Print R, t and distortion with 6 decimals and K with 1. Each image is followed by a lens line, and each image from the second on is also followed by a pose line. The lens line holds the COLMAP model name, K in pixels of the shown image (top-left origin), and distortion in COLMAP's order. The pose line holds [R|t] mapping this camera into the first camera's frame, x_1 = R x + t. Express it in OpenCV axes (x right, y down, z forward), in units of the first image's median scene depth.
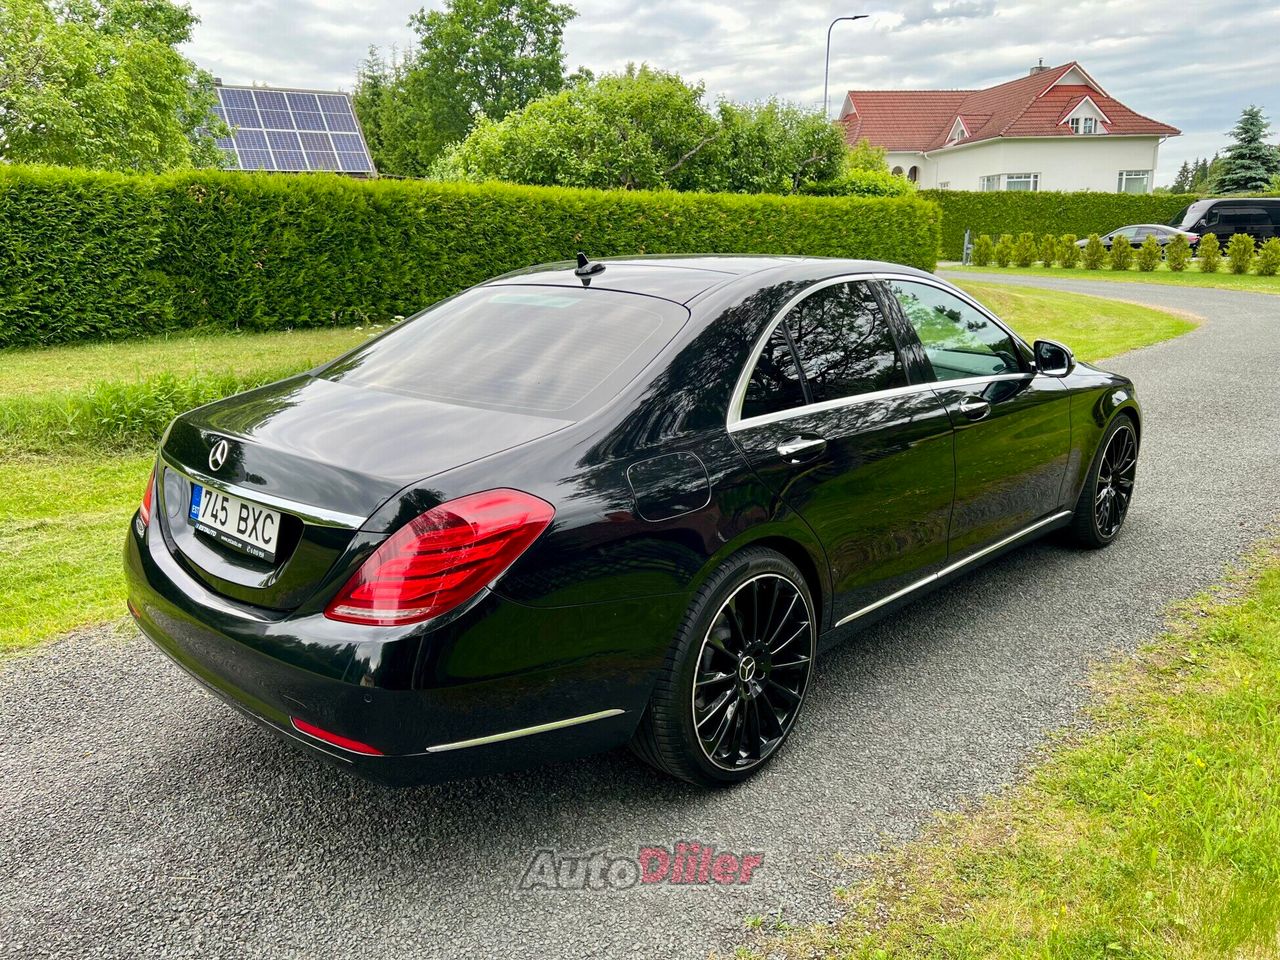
lens RADIAL K [[972.0, 0, 644.4], [0, 972.0, 473.5], [0, 0, 1]] dist [0.028049, -0.027553]
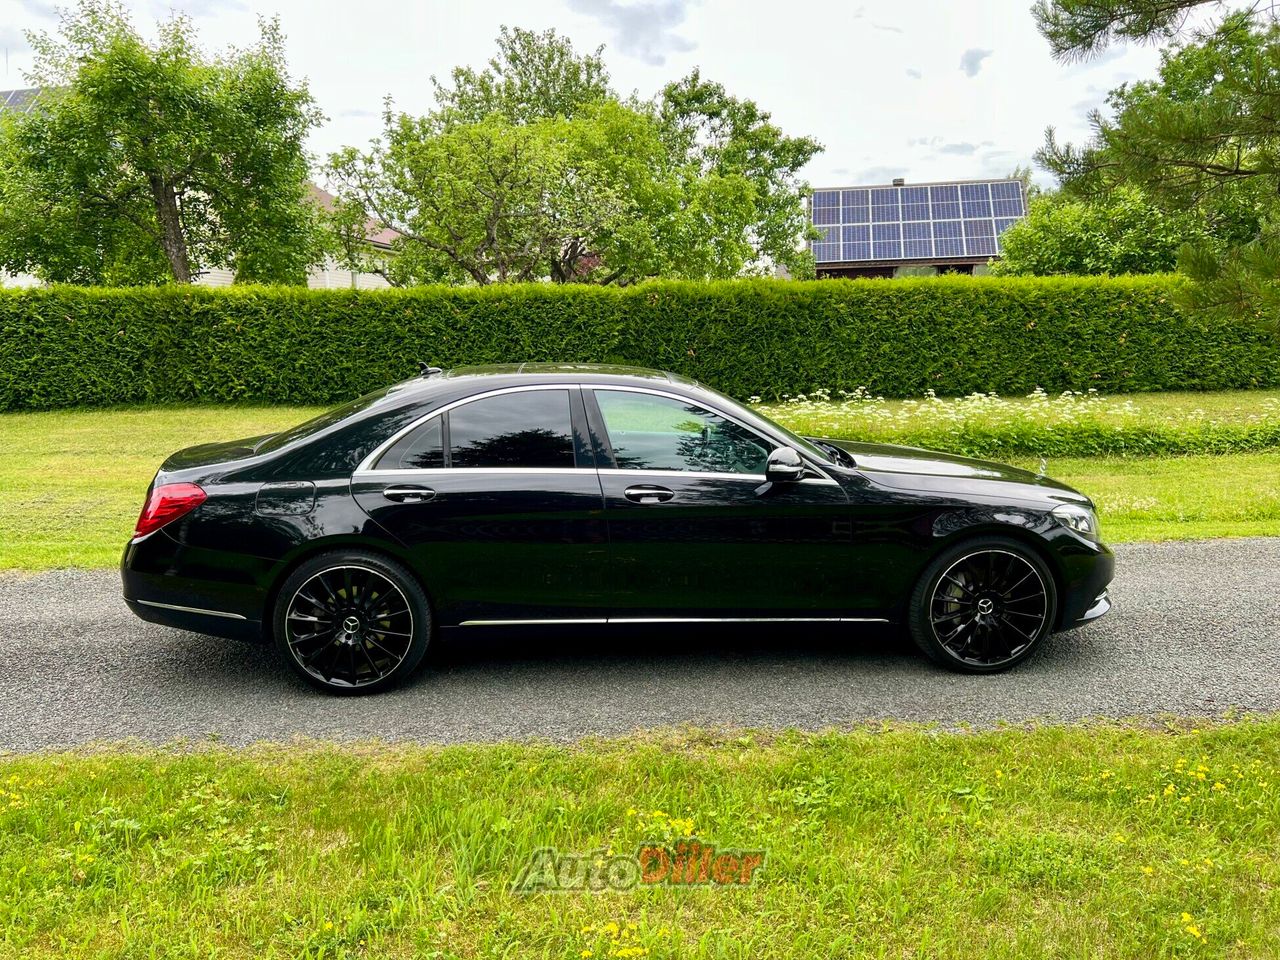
lens RADIAL K [[972.0, 0, 634.9], [0, 972.0, 482.6], [0, 0, 1]] dist [0.028049, -0.027553]
pose [[0.741976, 0.106535, -0.661908, 0.373594], [-0.149711, 0.988692, -0.008689, -0.020261], [0.653497, 0.105542, 0.749535, 0.013437]]
